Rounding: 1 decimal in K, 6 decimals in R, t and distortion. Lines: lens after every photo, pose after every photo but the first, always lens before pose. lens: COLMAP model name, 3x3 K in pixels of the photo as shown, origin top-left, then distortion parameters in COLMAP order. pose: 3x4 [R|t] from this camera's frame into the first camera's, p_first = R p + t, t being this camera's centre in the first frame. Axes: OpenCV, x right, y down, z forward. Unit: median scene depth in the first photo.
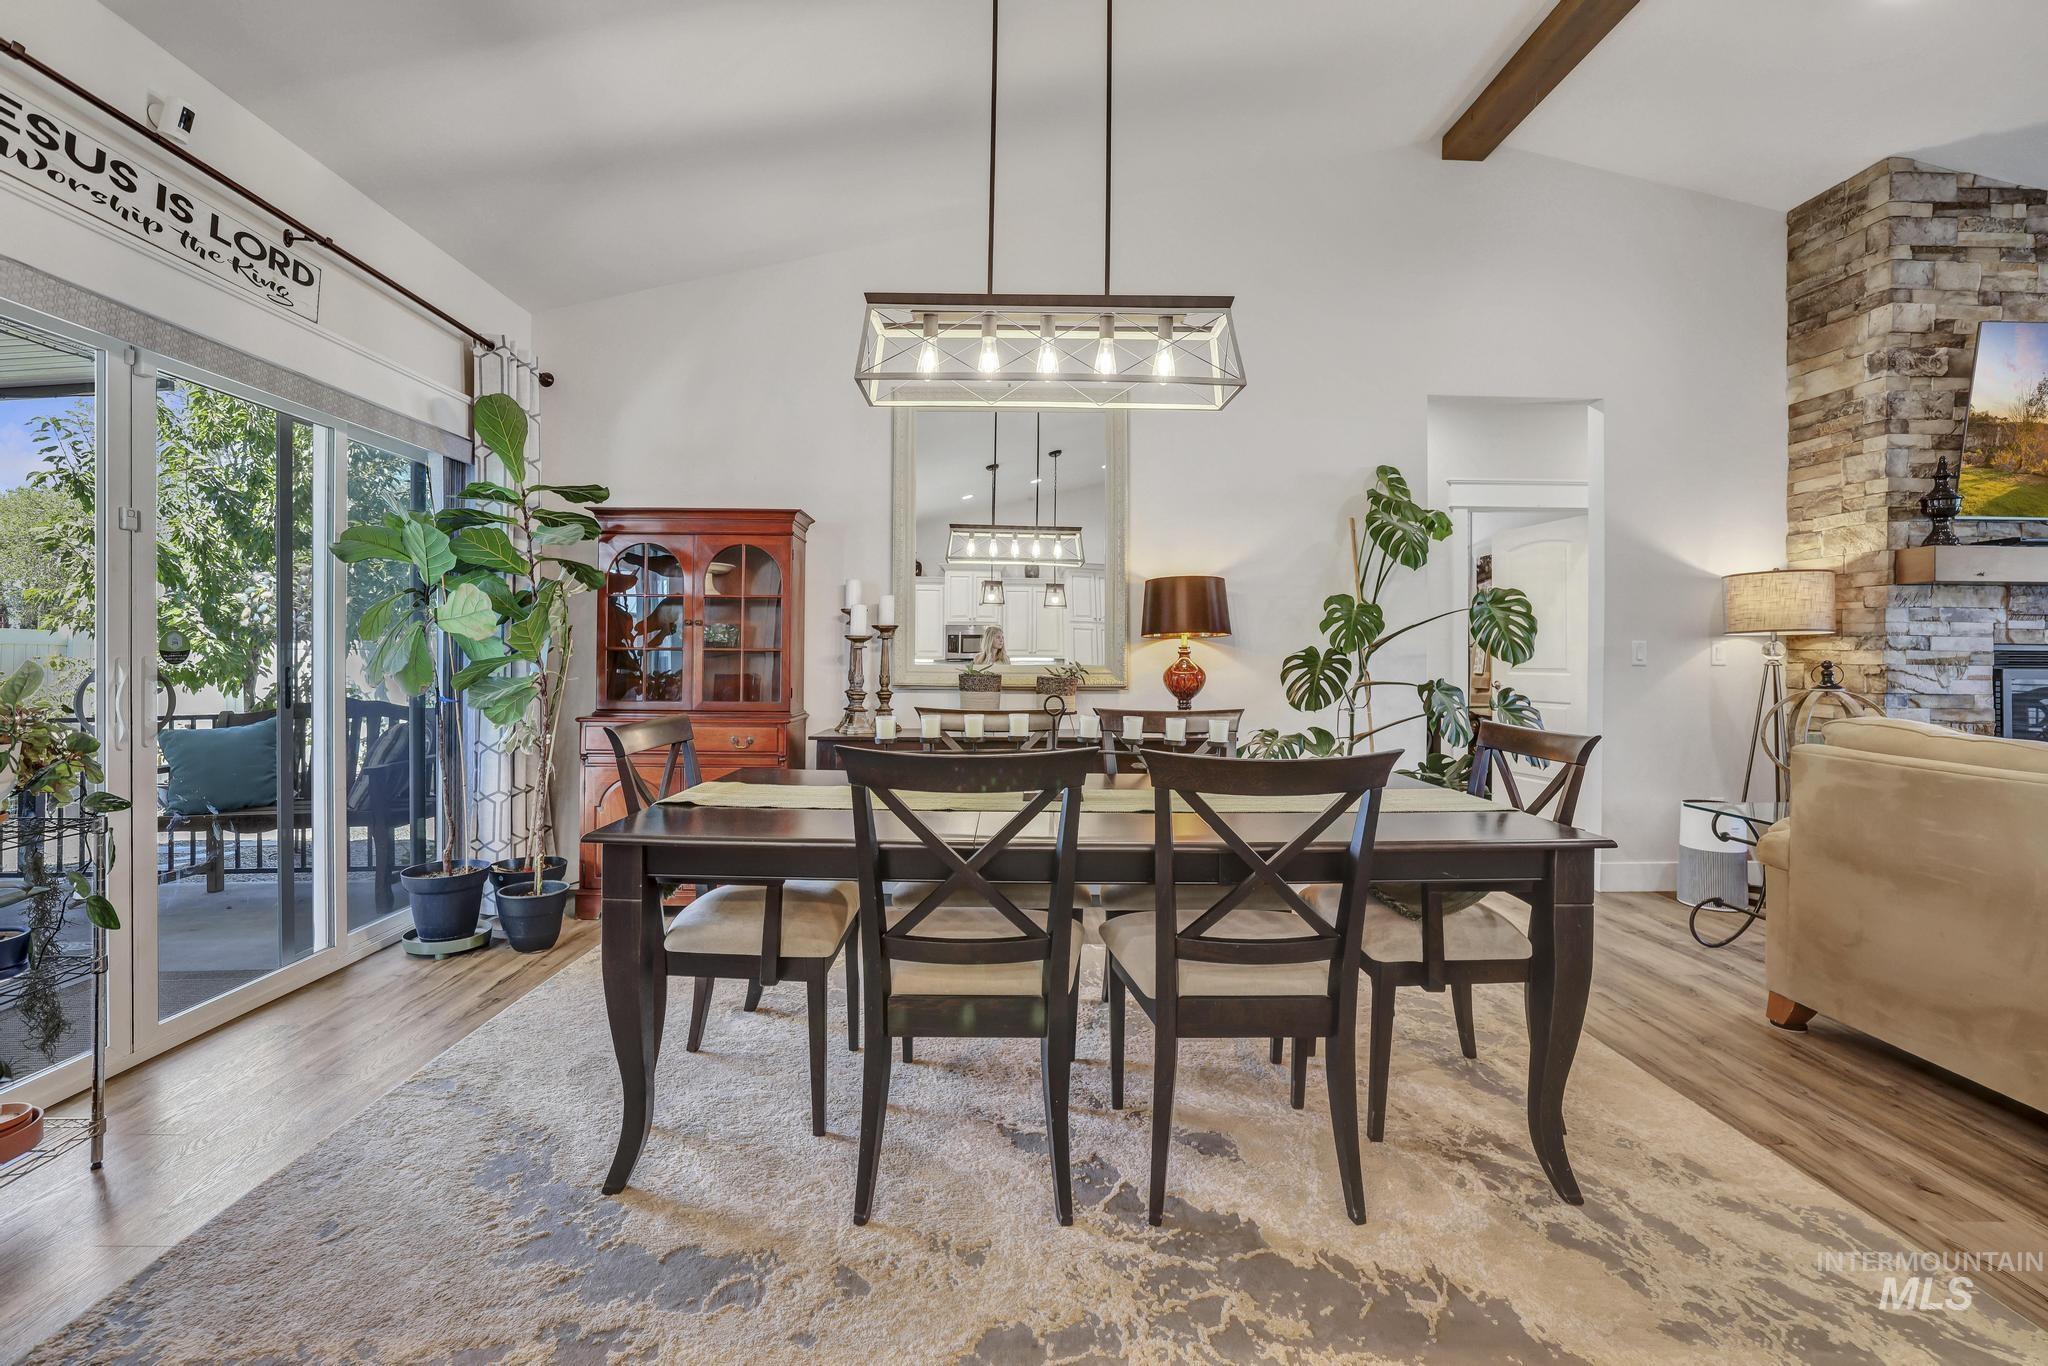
lens RADIAL K [[897.1, 0, 1012.9], [0, 897.1, 653.9], [0, 0, 1]] dist [-0.034560, 0.013748]
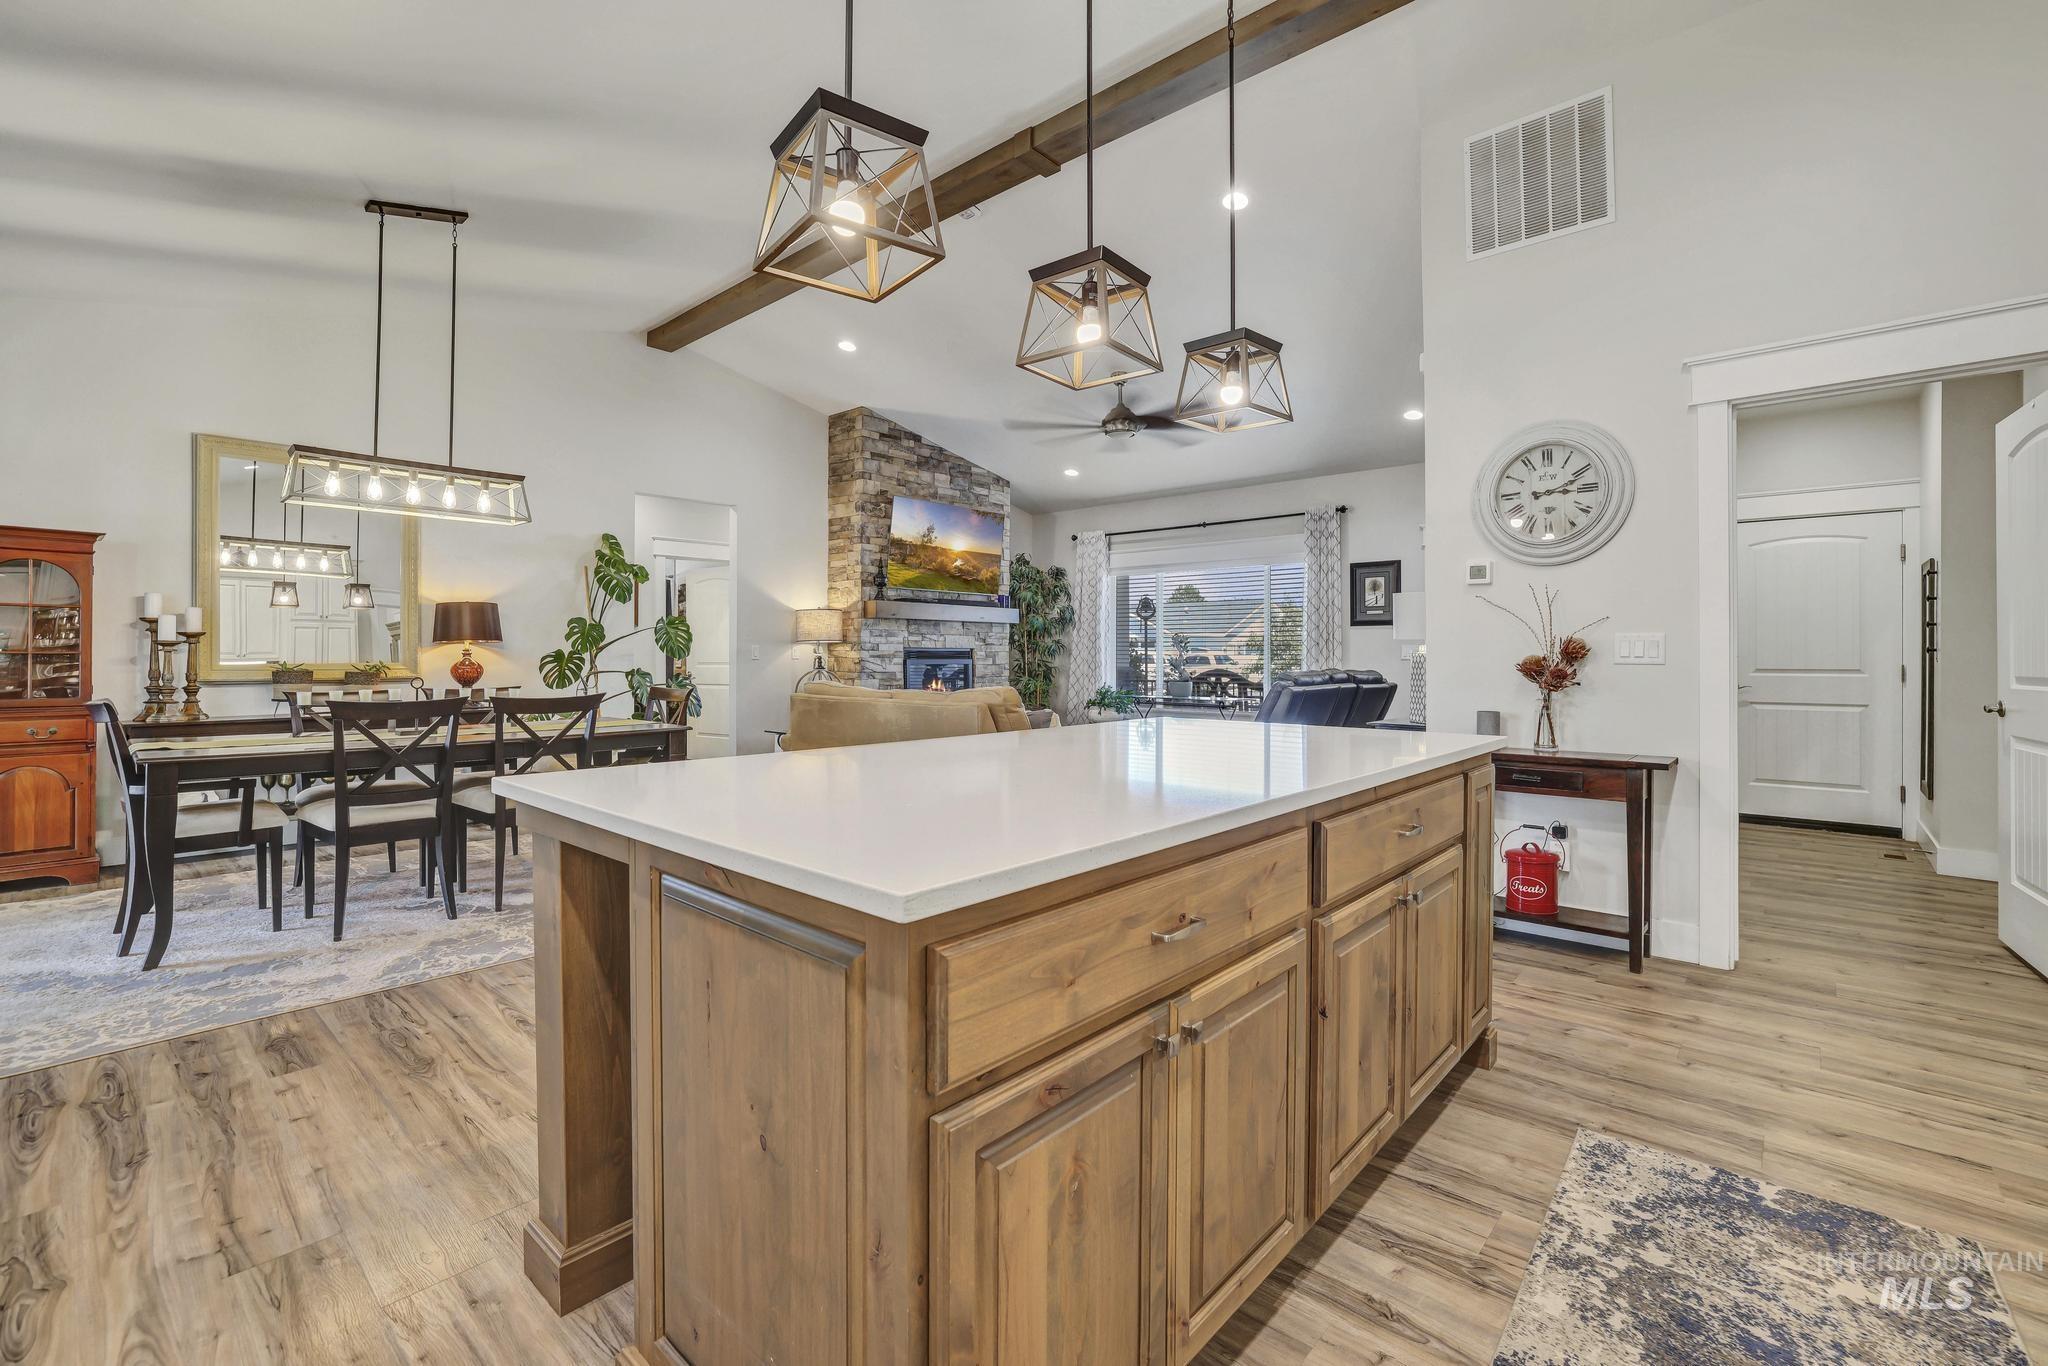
lens RADIAL K [[897.1, 0, 1012.9], [0, 897.1, 653.9], [0, 0, 1]] dist [-0.034560, 0.013748]
pose [[0.693041, -0.005447, 0.720878, -0.246672], [0.001523, 0.999980, 0.006091, -0.008660], [-0.720897, -0.003124, 0.693036, -0.676357]]
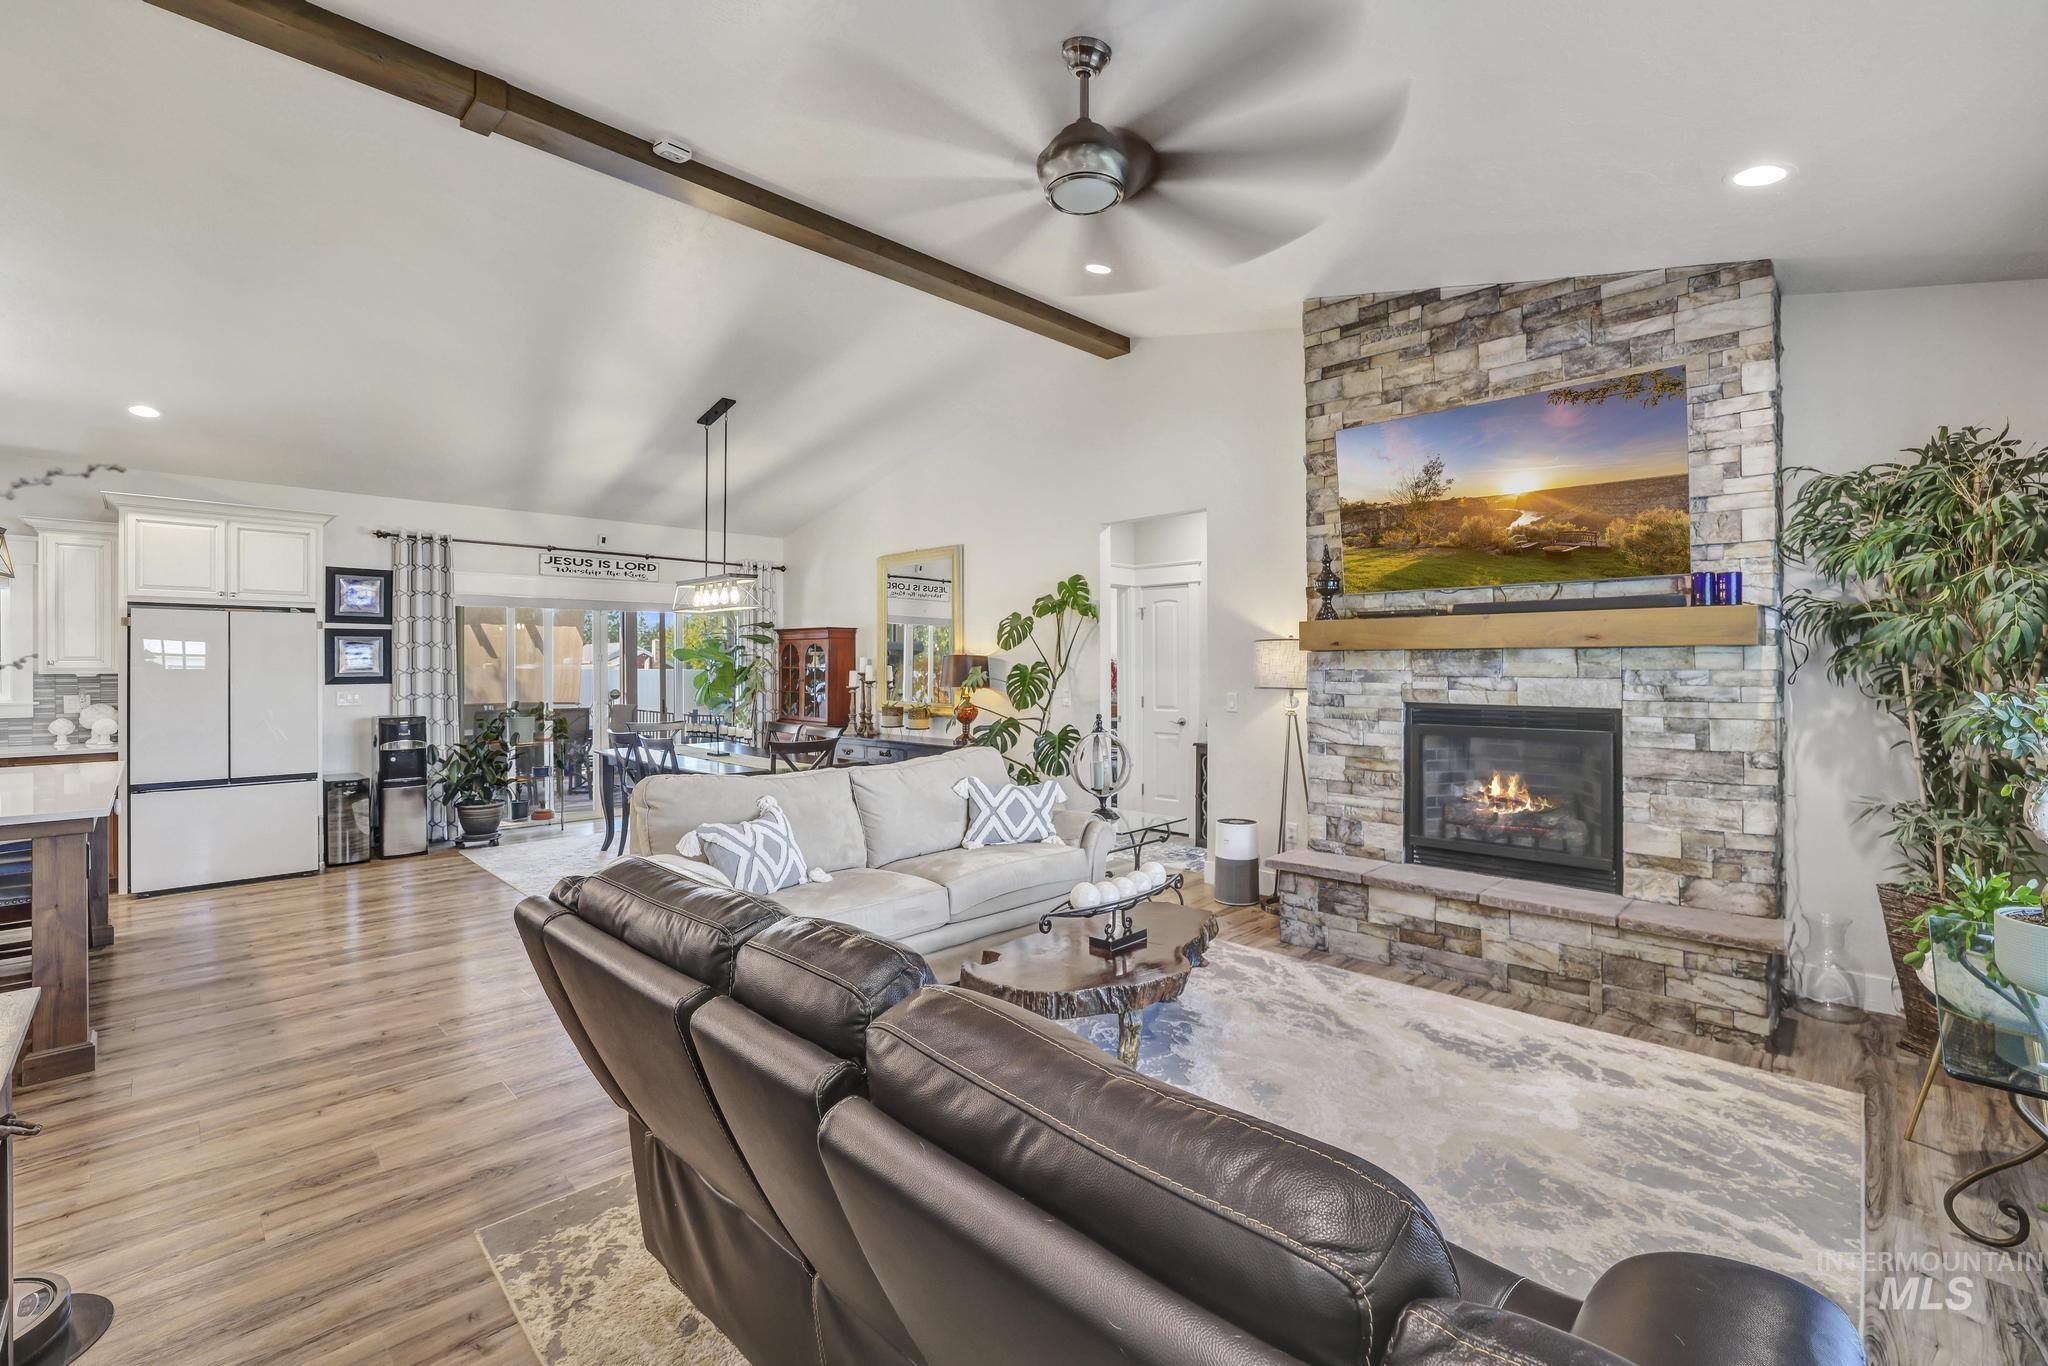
lens RADIAL K [[897.1, 0, 1012.9], [0, 897.1, 653.9], [0, 0, 1]] dist [-0.034560, 0.013748]
pose [[0.686803, -0.015364, -0.726681, 1.605840], [0.006533, 0.999867, -0.014965, -0.059286], [0.726814, 0.005531, 0.686812, -0.138938]]
